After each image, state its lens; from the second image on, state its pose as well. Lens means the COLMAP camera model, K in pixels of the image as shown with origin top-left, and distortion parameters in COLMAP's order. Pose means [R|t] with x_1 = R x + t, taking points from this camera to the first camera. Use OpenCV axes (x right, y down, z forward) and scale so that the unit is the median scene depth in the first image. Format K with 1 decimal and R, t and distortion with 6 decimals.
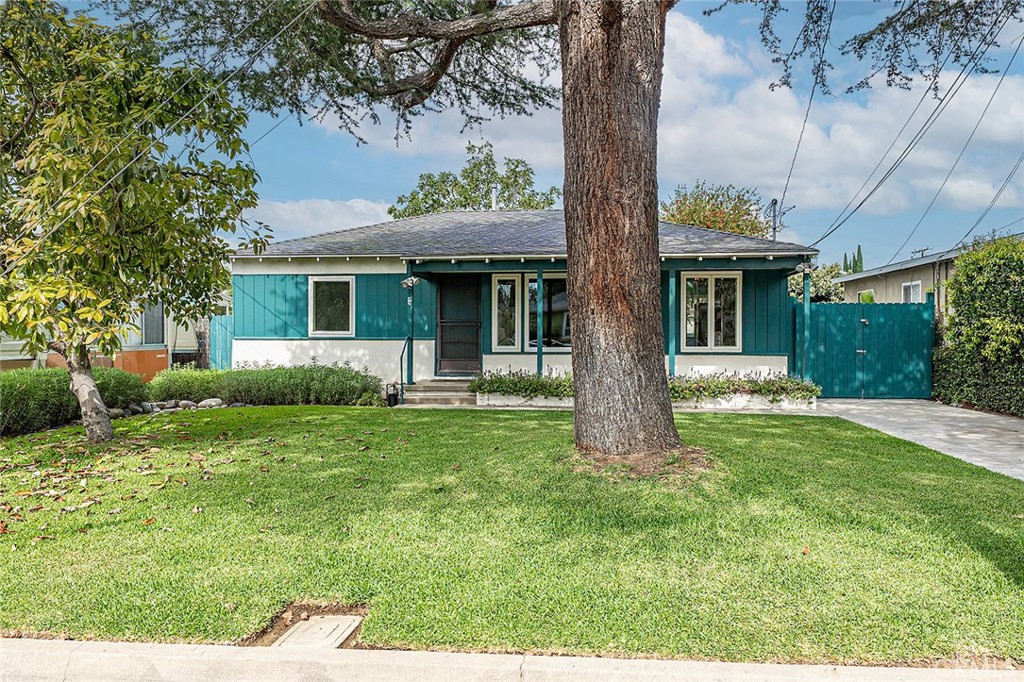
lens RADIAL K [[687.9, 0, 519.0], [0, 687.9, 331.3], [0, 0, 1]] dist [0.000881, 0.001774]
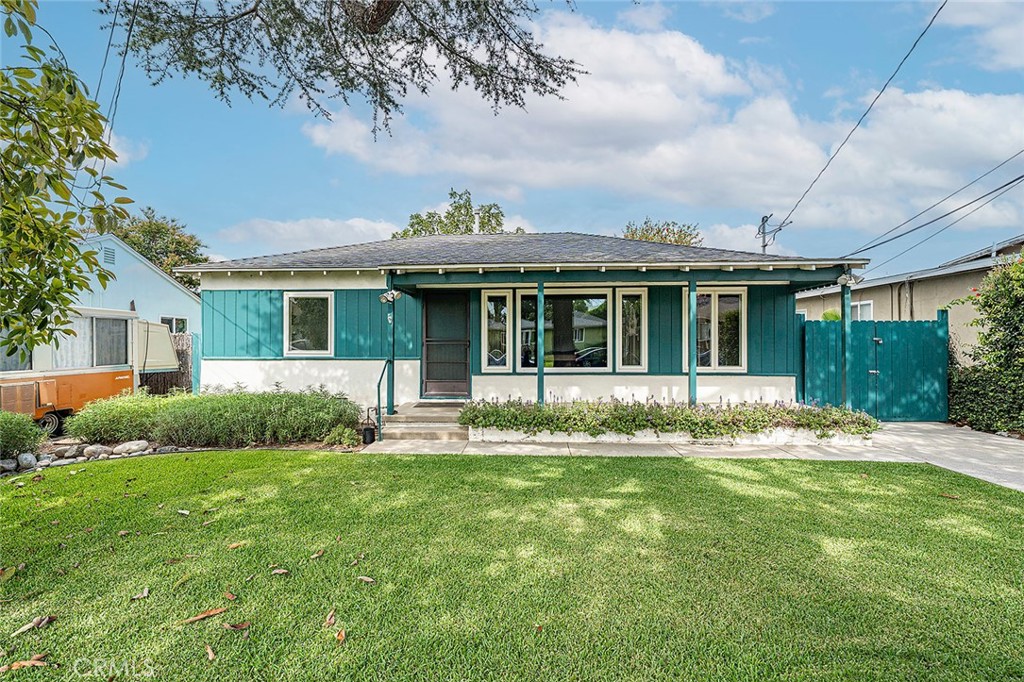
lens RADIAL K [[453.6, 0, 504.1], [0, 453.6, 335.9], [0, 0, 1]] dist [0.001958, 0.000121]
pose [[0.998678, -0.002052, 0.051371, -0.042727], [0.002477, 0.999963, -0.008216, -0.015708], [-0.051352, 0.008333, 0.998646, 0.404092]]
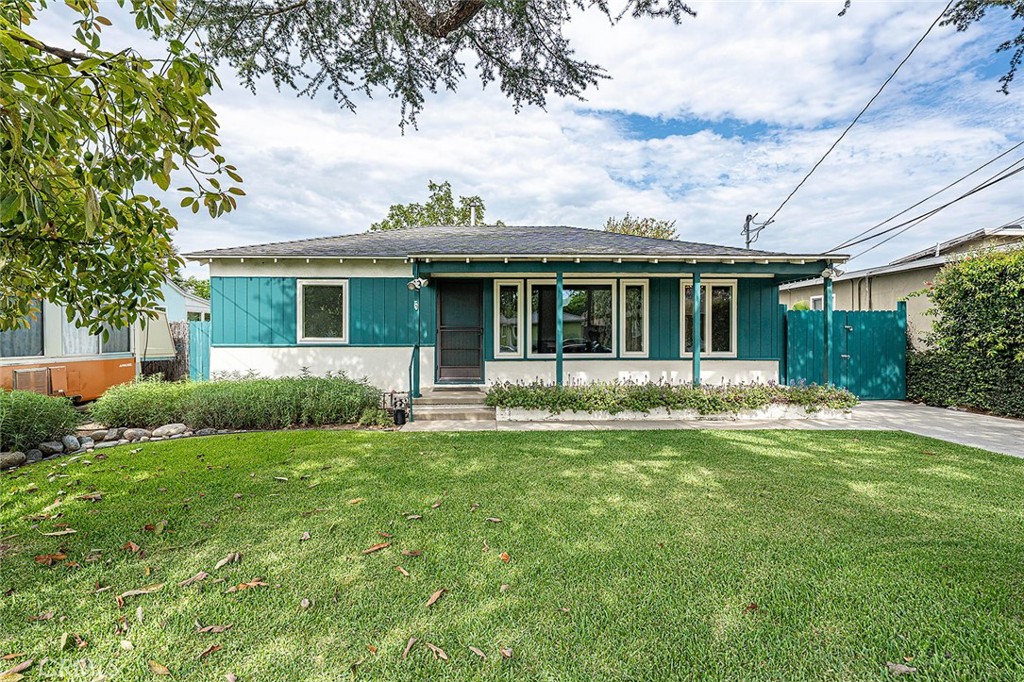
lens RADIAL K [[456.9, 0, 503.2], [0, 456.9, 334.0], [0, 0, 1]] dist [0.001077, 0.000292]
pose [[0.990735, -0.001607, 0.135800, -0.122034], [0.001621, 0.999999, 0.000003, -0.005359], [-0.135800, 0.000217, 0.990736, 0.374607]]
